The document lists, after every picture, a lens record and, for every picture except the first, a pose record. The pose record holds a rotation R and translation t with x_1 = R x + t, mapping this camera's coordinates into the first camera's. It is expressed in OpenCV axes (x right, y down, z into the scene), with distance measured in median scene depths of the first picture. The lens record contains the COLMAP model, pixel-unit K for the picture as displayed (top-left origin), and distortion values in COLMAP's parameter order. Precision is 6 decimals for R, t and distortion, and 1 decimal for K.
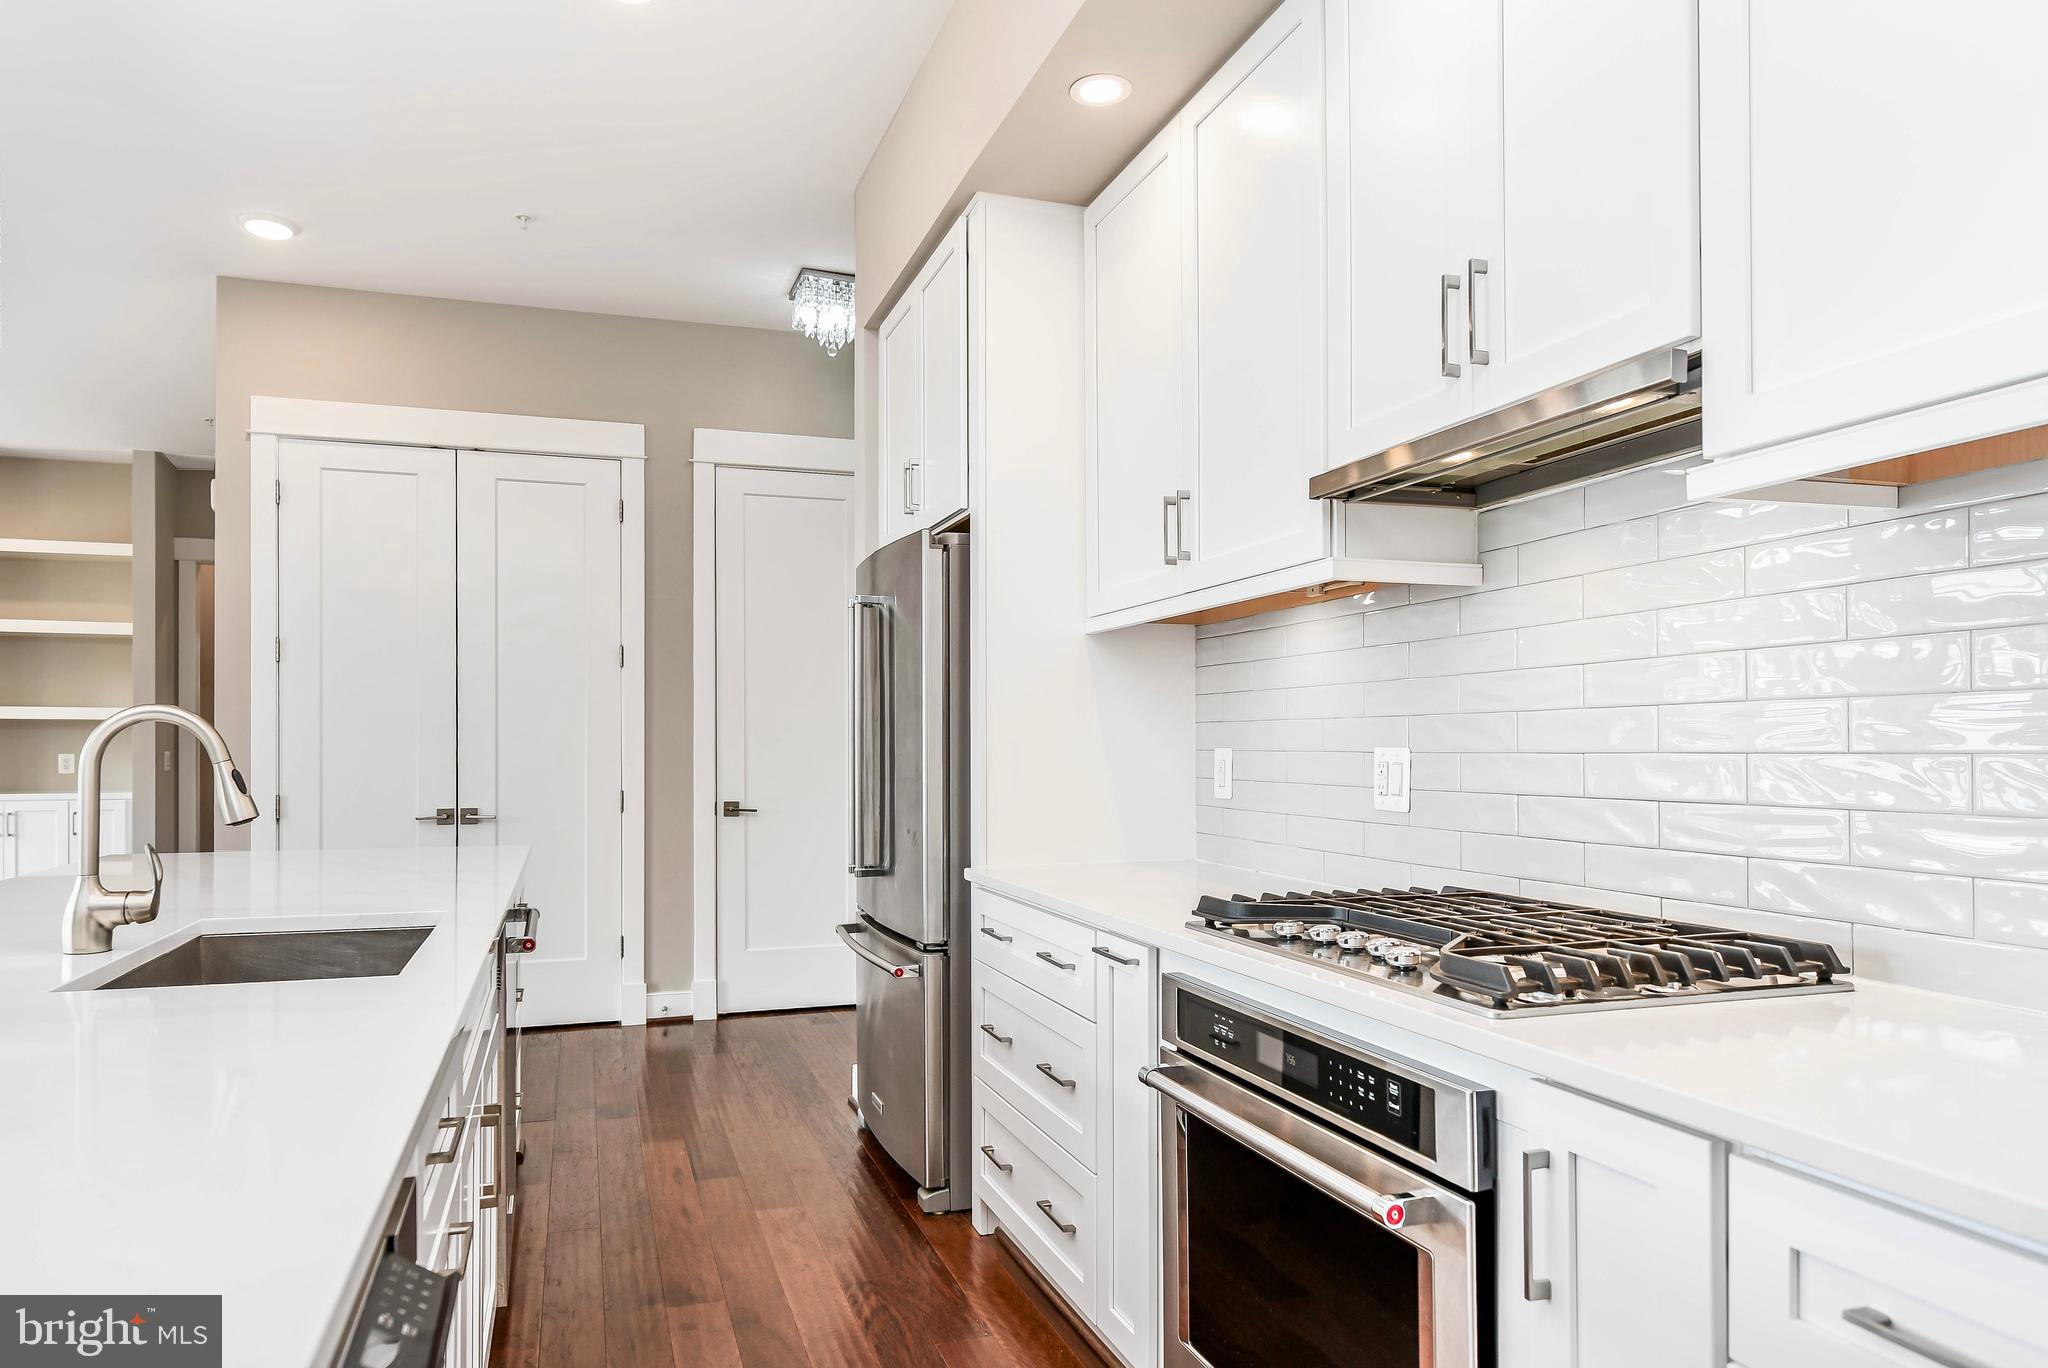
lens RADIAL K [[1253.8, 0, 973.5], [0, 1253.8, 740.7], [0, 0, 1]] dist [0.012921, -0.004421]
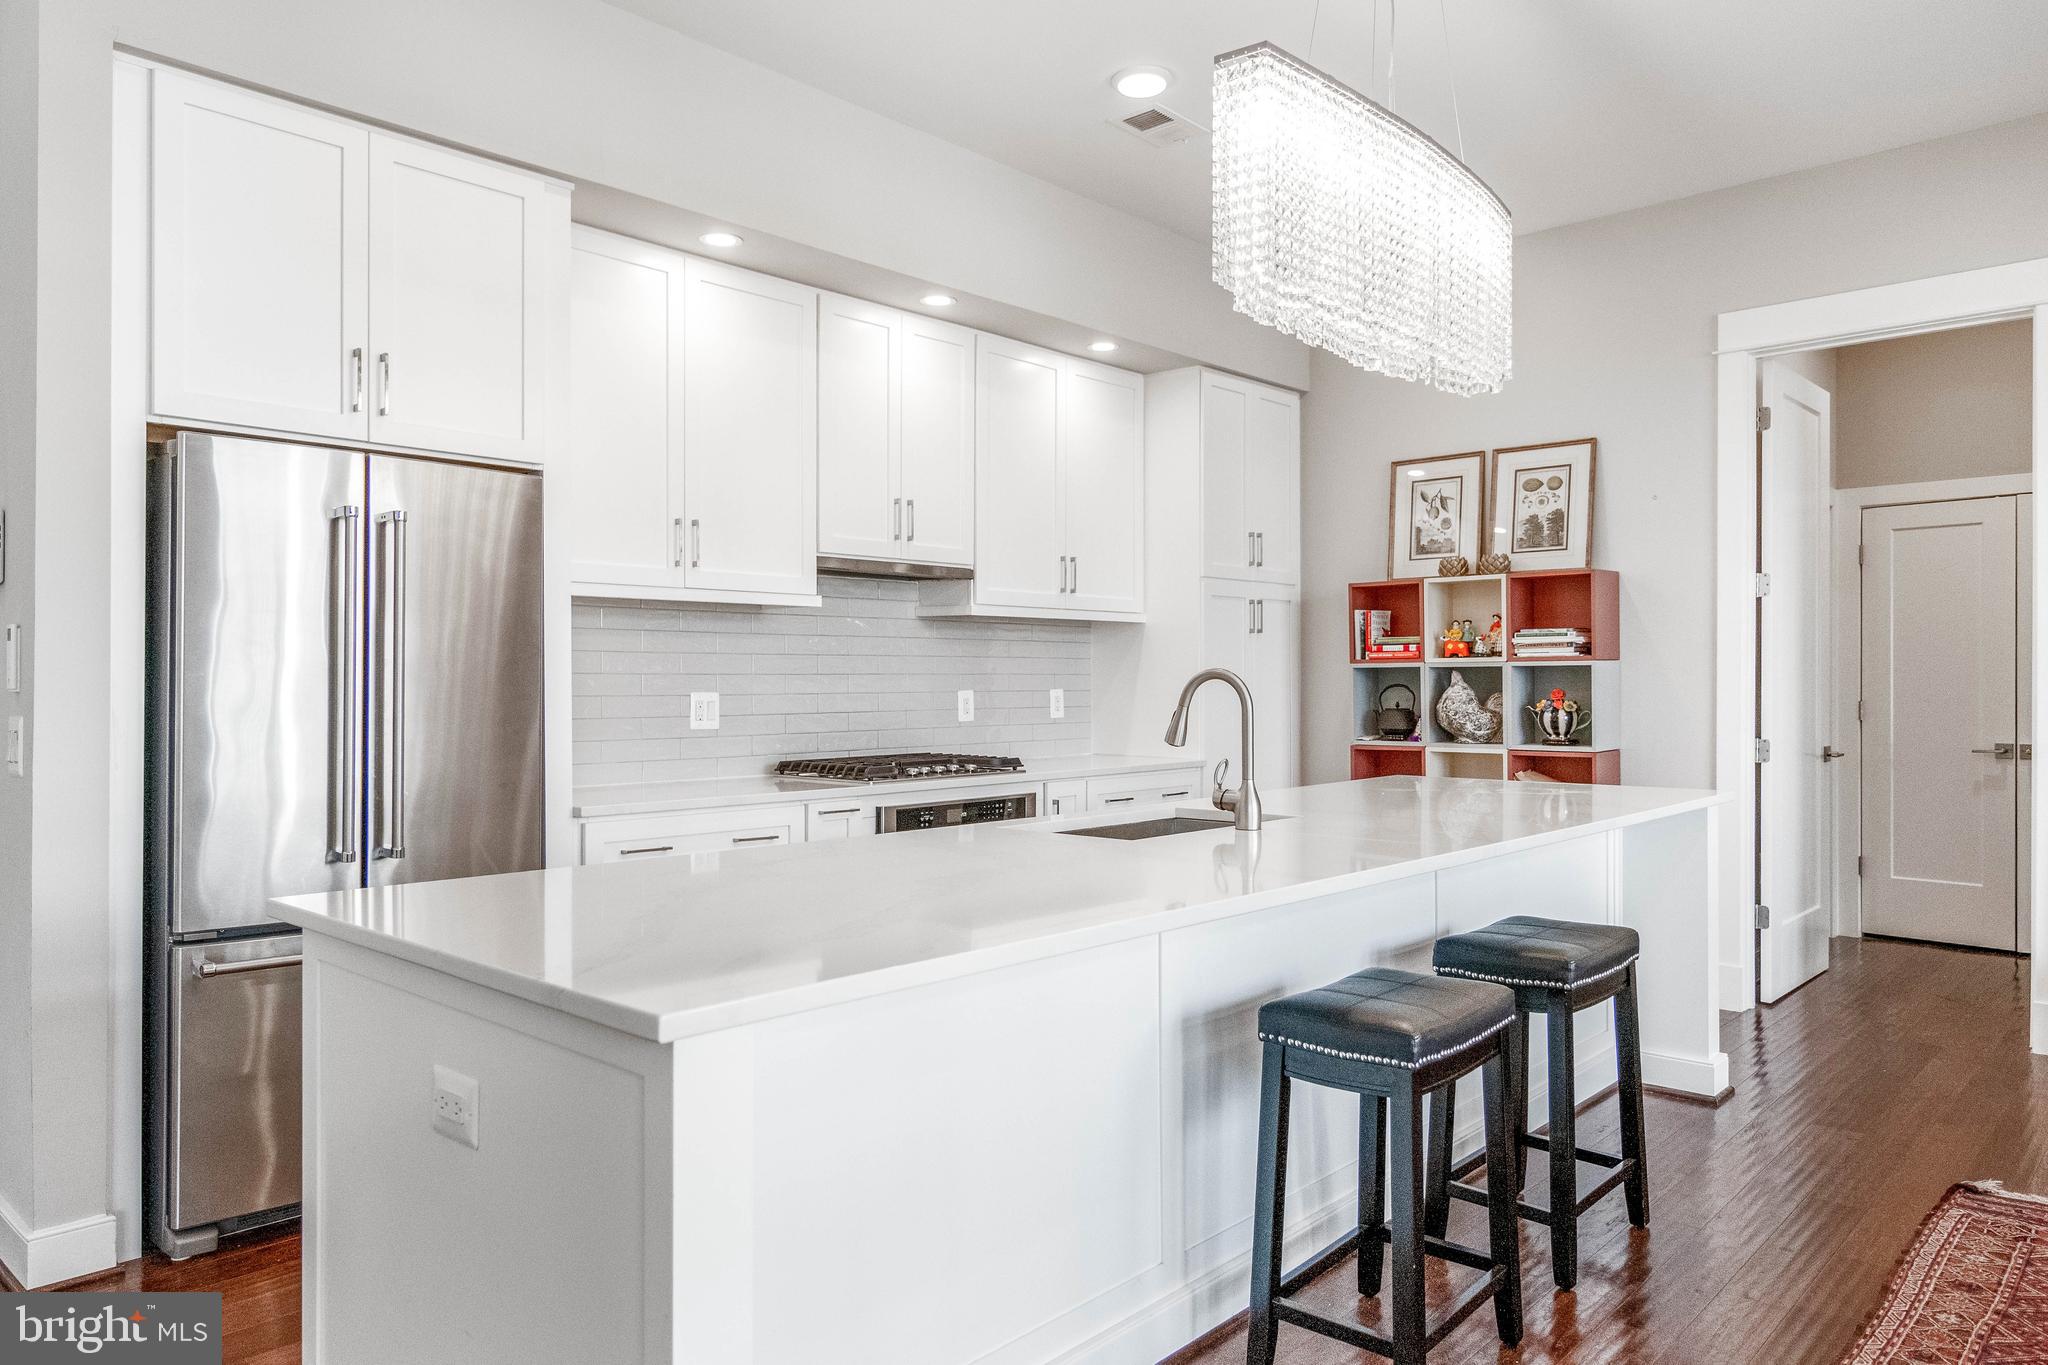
lens RADIAL K [[1358.9, 0, 894.2], [0, 1358.9, 688.5], [0, 0, 1]] dist [-0.001431, 0.008225]
pose [[-0.458959, -0.000517, 0.888457, -1.136556], [-0.001199, 0.999999, -0.000037, -0.000200], [-0.888457, -0.001082, -0.458959, 1.275537]]
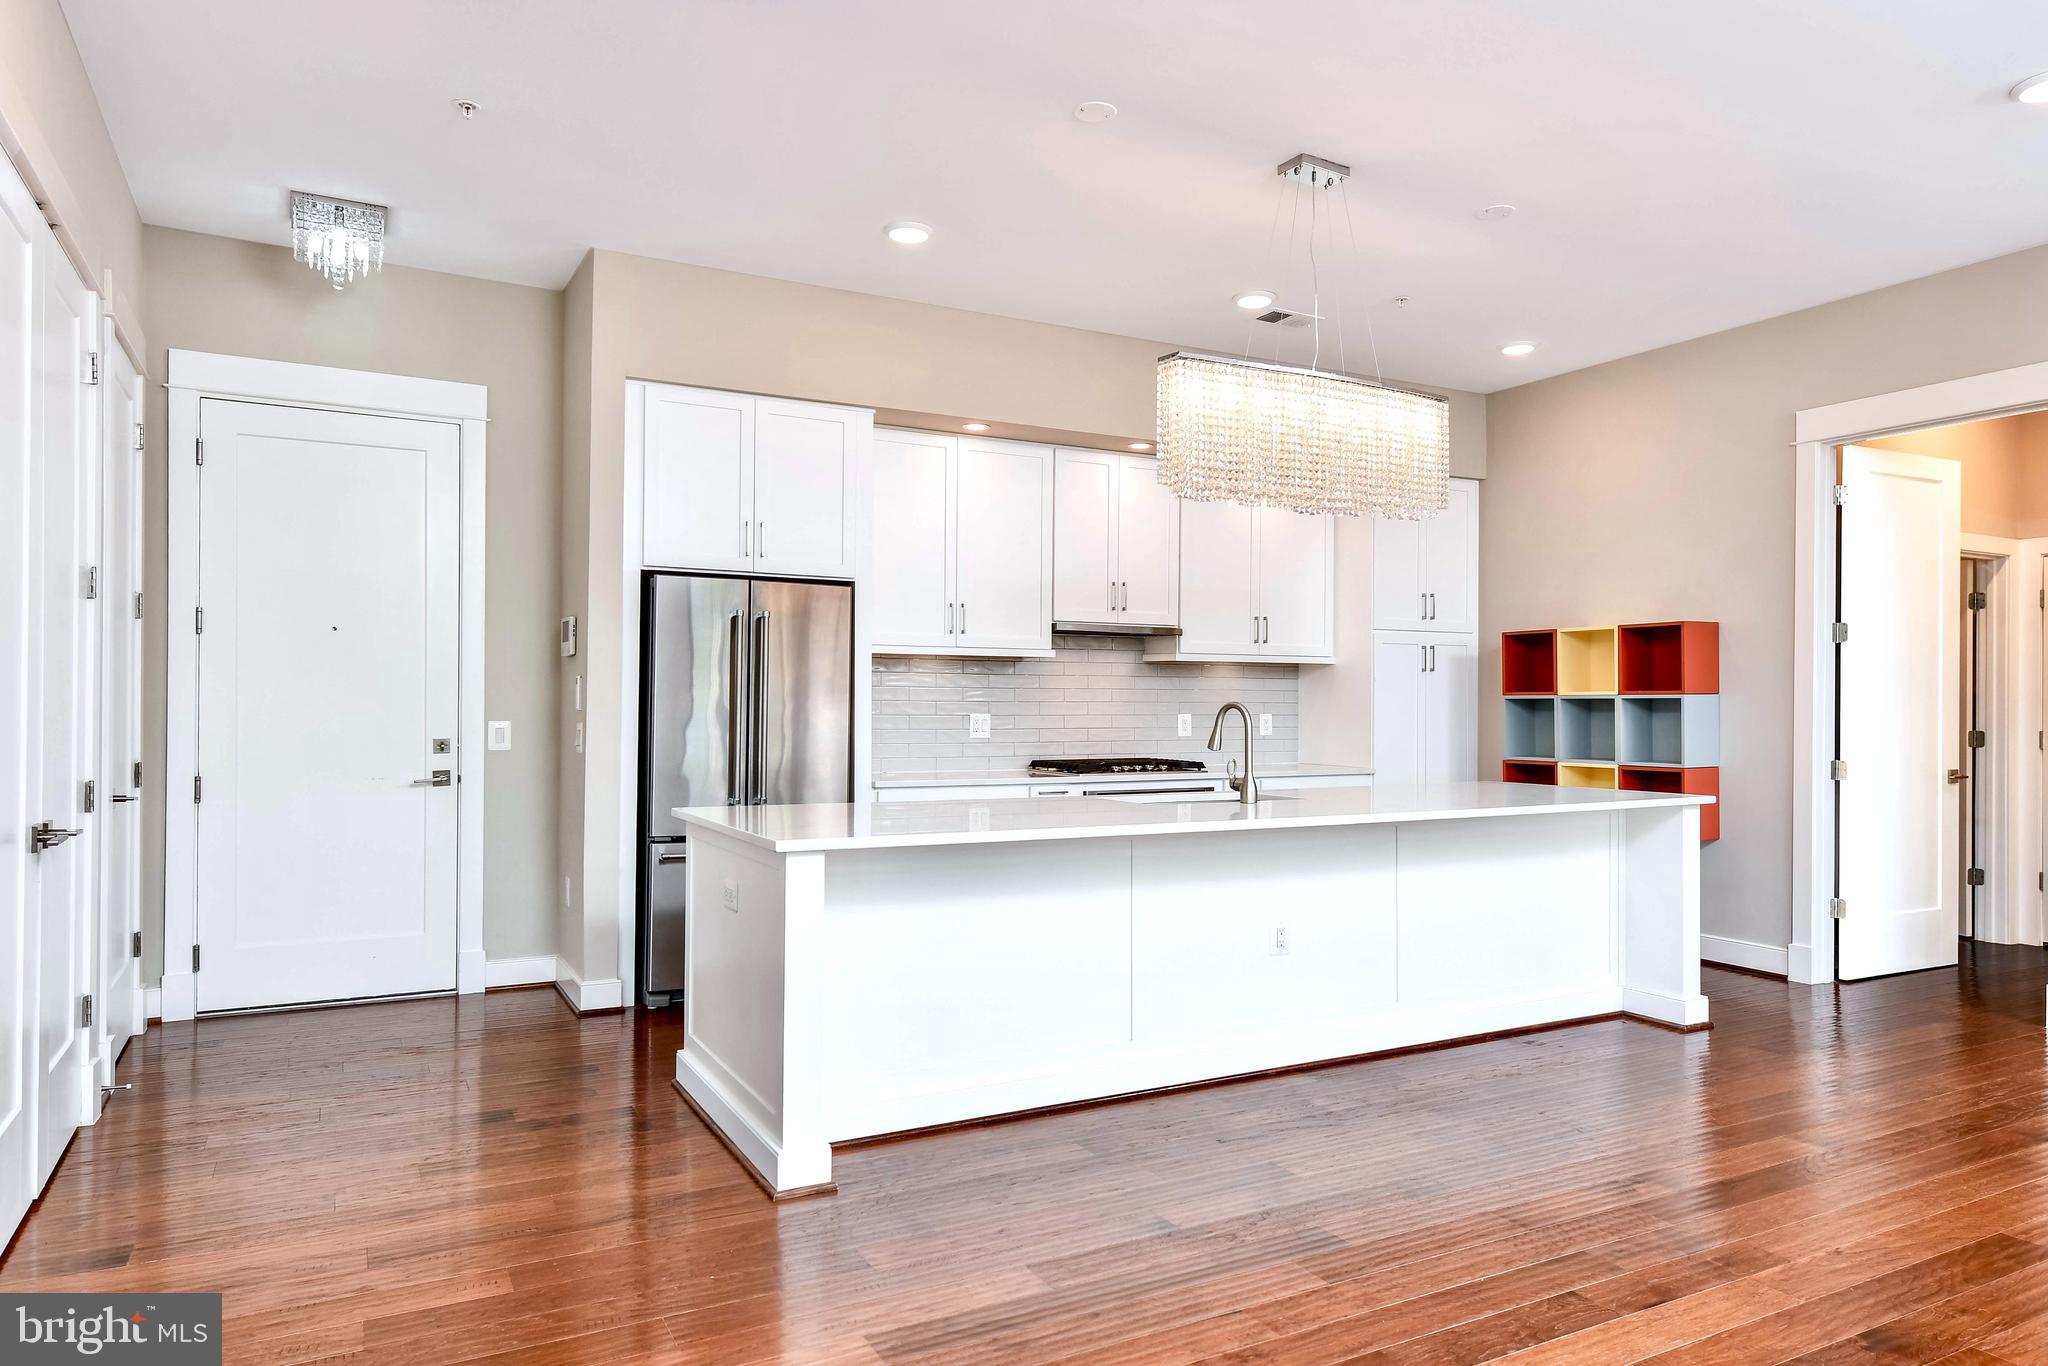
lens RADIAL K [[1253.8, 0, 934.4], [0, 1253.8, 698.8], [0, 0, 1]] dist [0.012921, -0.004421]
pose [[-0.147756, 0.006056, 0.989005, -1.760774], [-0.009436, 0.999927, -0.007533, -0.004132], [-0.988979, -0.010446, -0.147688, 1.162658]]
